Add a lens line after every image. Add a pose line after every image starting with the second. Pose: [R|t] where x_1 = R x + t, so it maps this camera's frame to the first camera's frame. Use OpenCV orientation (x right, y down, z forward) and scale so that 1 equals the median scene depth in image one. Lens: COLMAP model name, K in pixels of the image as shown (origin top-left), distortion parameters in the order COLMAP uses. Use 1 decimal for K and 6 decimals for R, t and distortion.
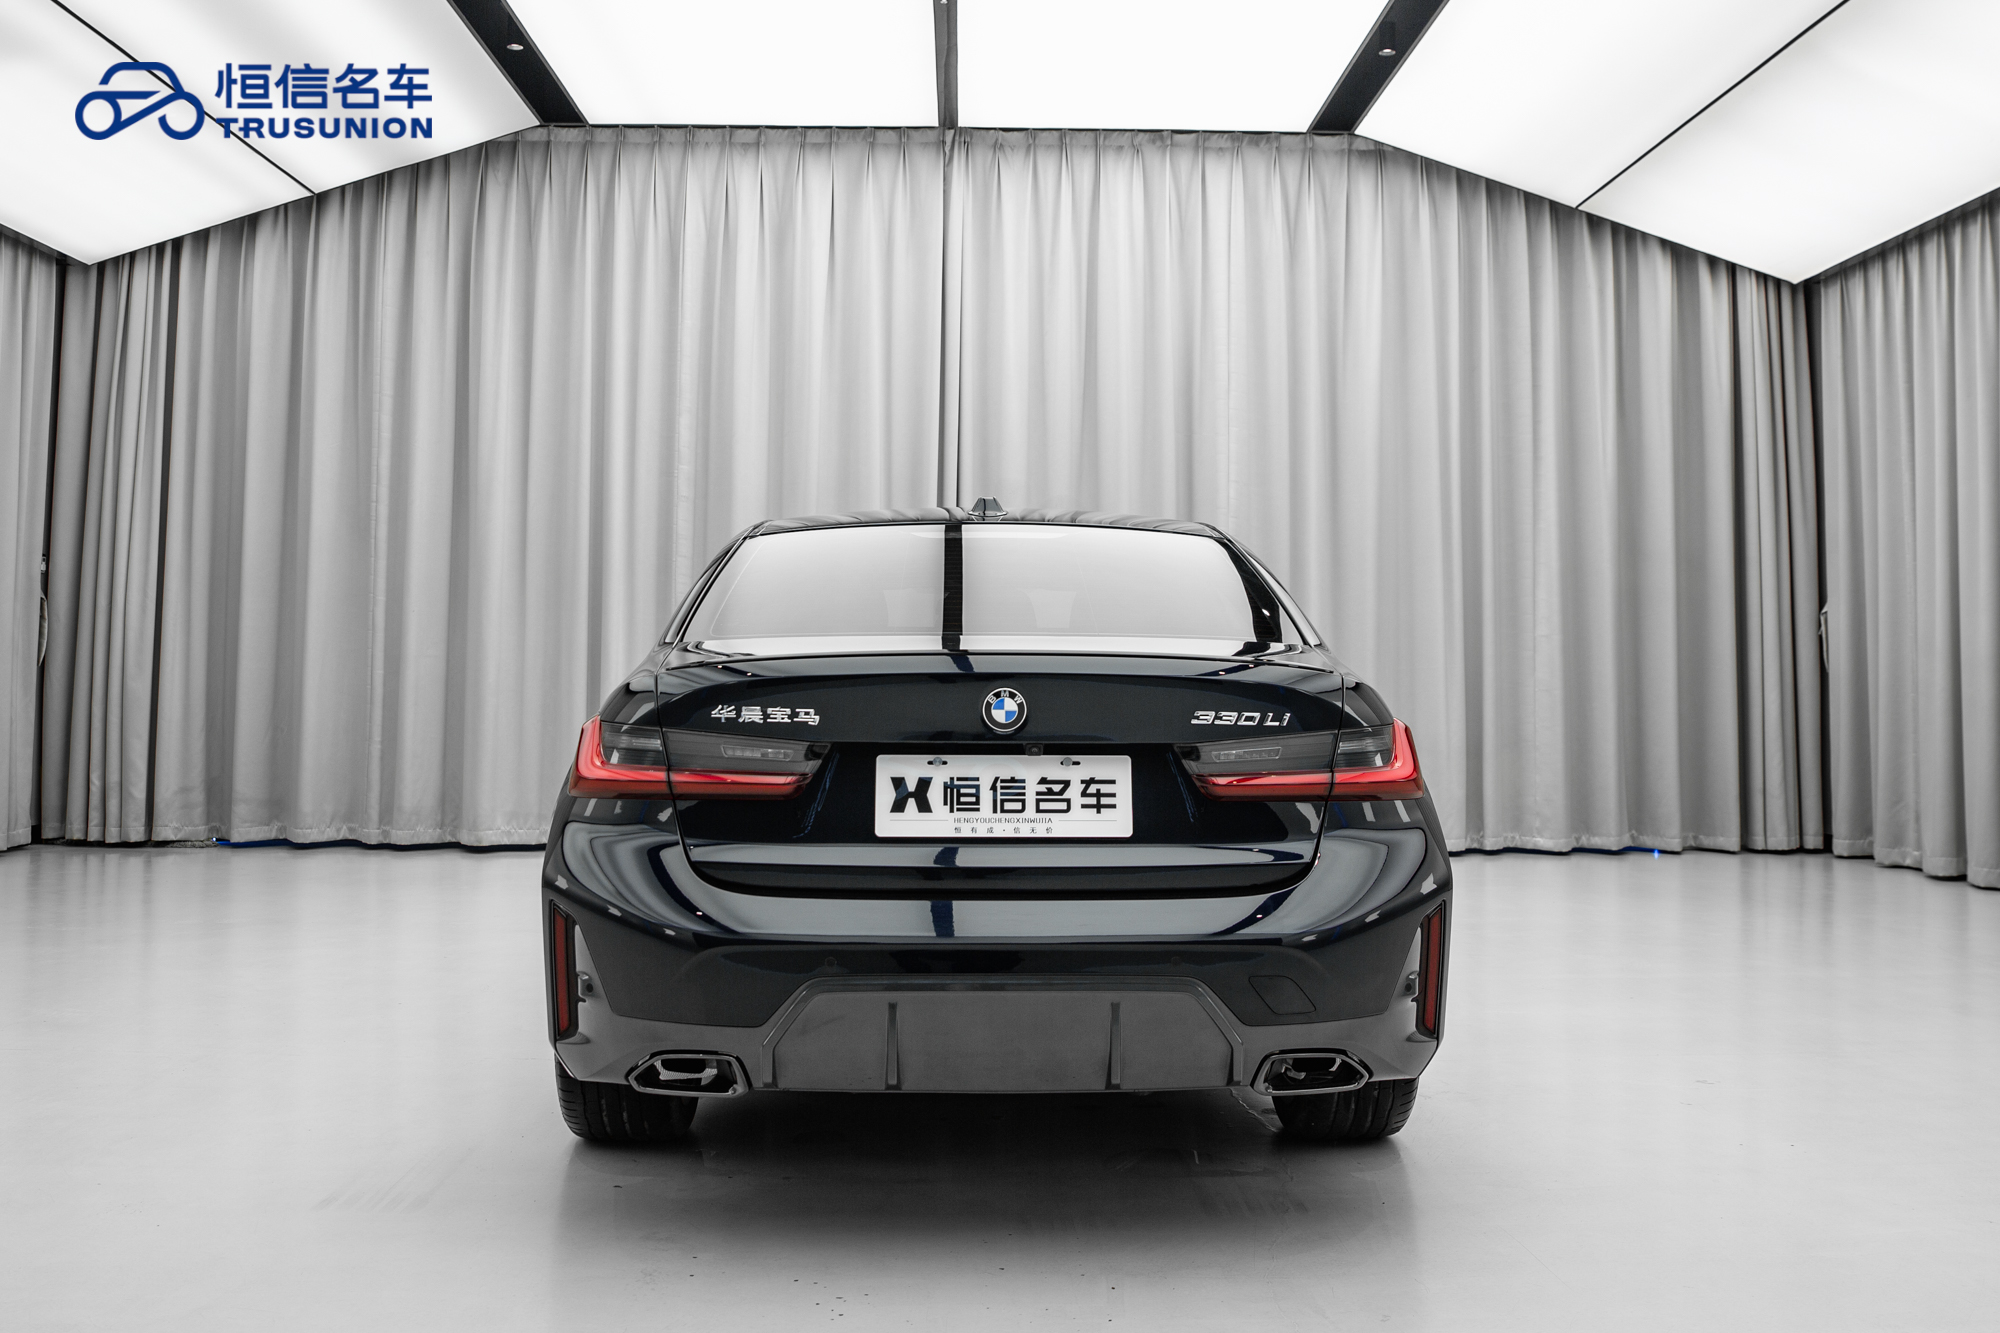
lens RADIAL K [[1290.2, 0, 1000.0], [0, 1290.2, 666.5], [0, 0, 1]] dist [-0.023187, 0.000445]
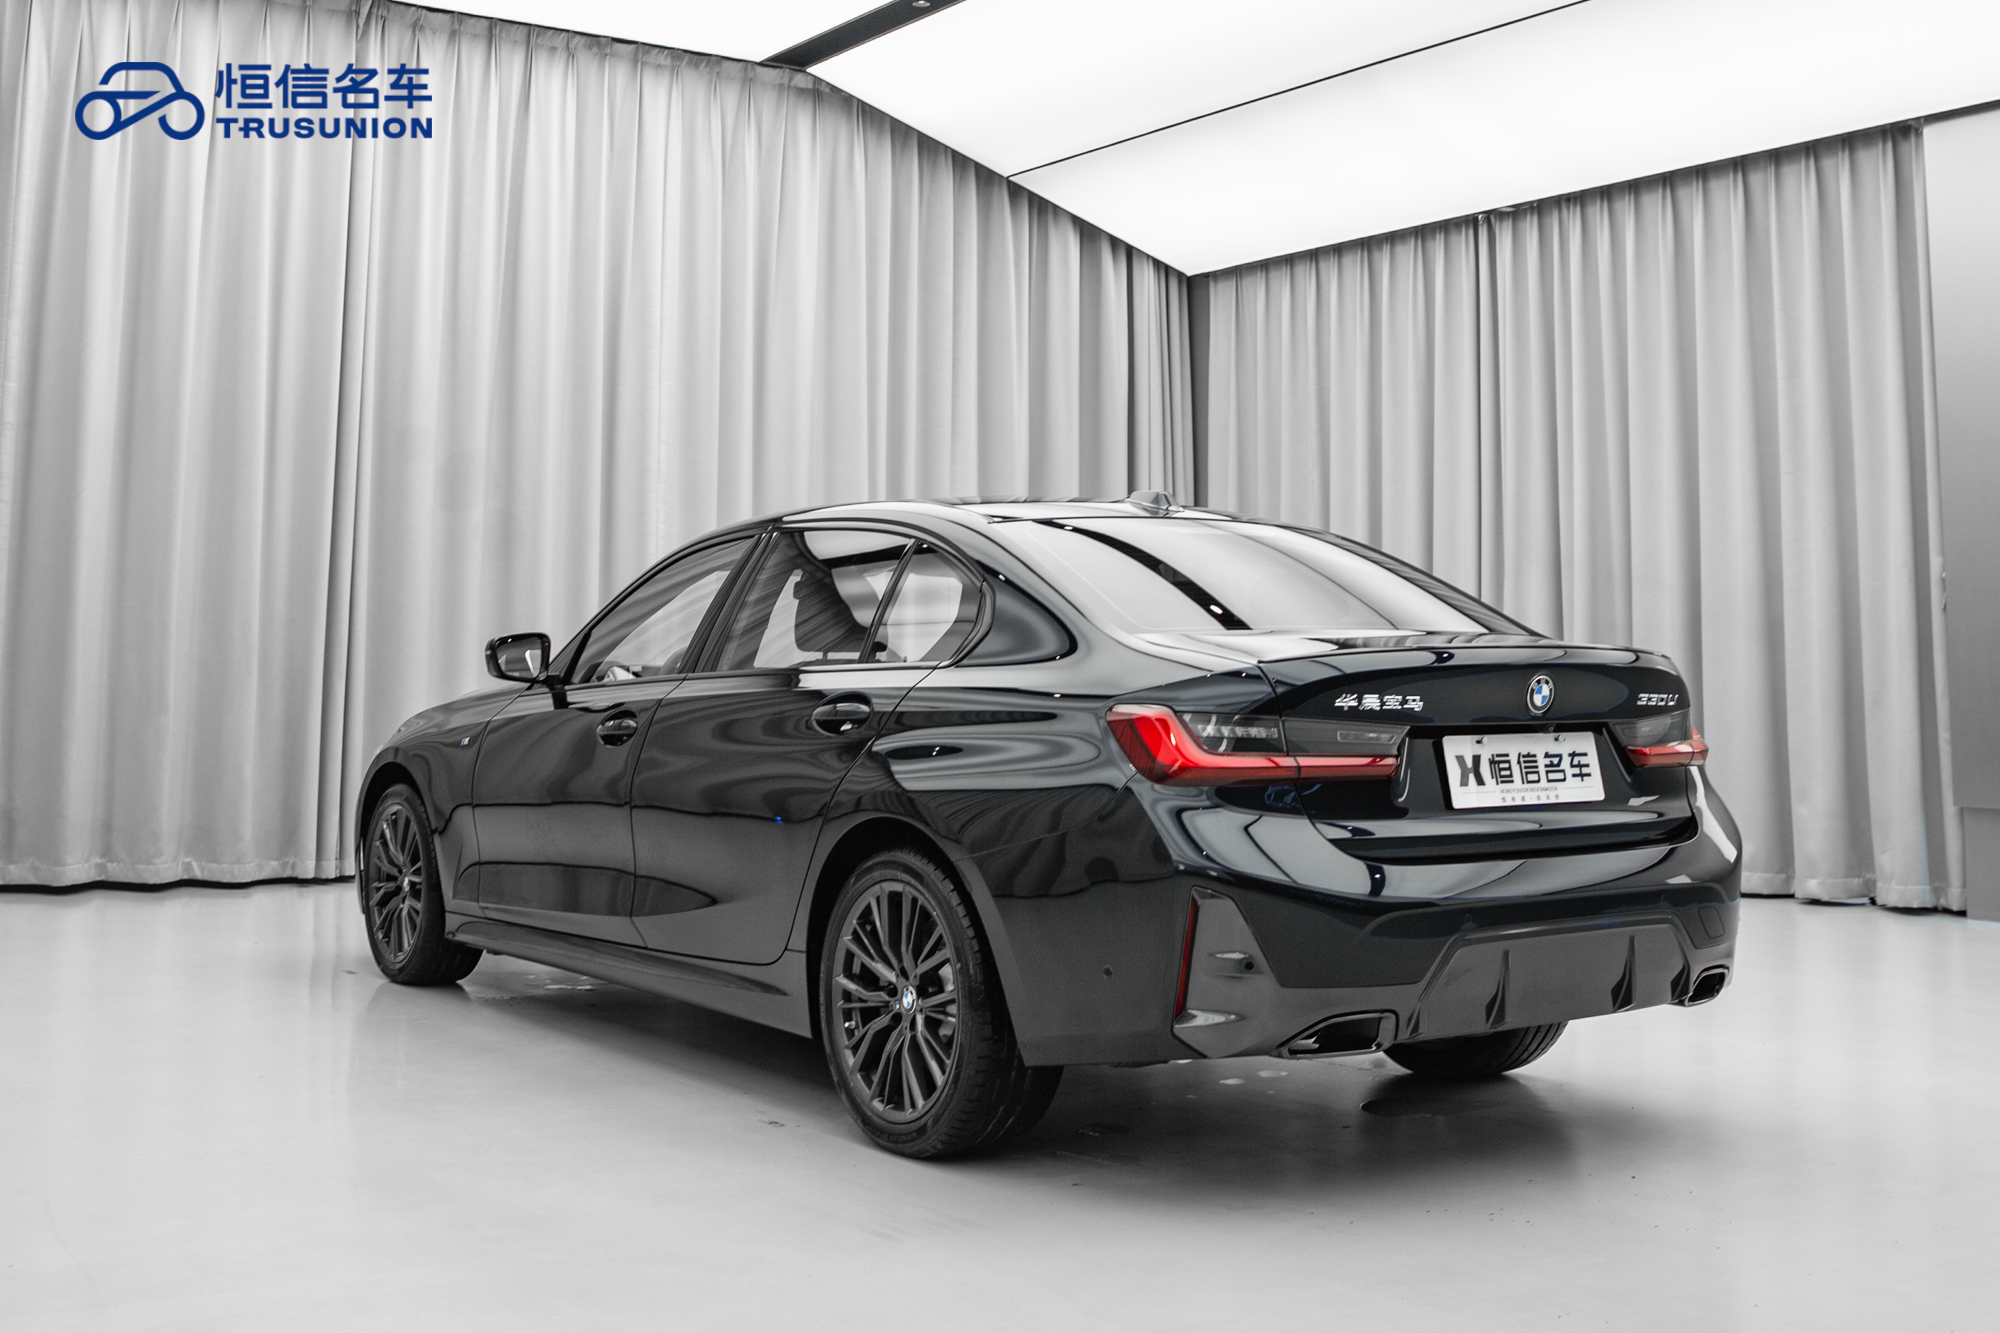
lens RADIAL K [[1583.8, 0, 698.6], [0, 1583.8, 622.4], [0, 0, 1]] dist [-0.016268, 0.000700]
pose [[0.920867, 0.003953, 0.389858, -1.232380], [0.003096, 0.999843, -0.017451, -0.008979], [-0.389865, 0.017278, 0.920710, -0.017810]]
